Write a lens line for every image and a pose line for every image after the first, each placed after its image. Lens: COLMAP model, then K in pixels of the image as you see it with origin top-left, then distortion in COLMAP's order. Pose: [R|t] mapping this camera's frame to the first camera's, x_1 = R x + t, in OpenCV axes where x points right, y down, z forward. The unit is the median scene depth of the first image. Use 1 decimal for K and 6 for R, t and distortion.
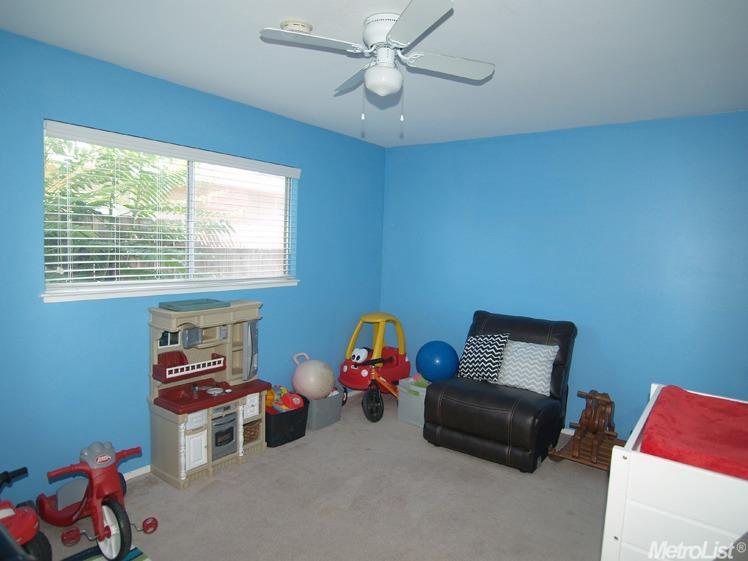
lens RADIAL K [[476.9, 0, 371.8], [0, 476.9, 282.7], [0, 0, 1]] dist [-0.019220, -0.000599]
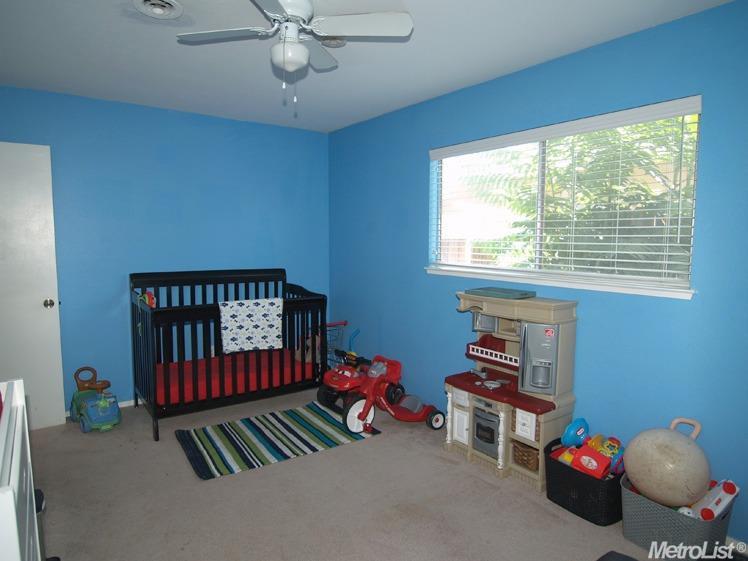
lens RADIAL K [[476.9, 0, 371.9], [0, 476.9, 278.4], [0, 0, 1]] dist [-0.019220, -0.000599]
pose [[-0.313088, 0.061869, -0.947707, 0.630793], [-0.078920, 0.992730, 0.090880, -0.051722], [0.946439, 0.103246, -0.305929, 1.022025]]
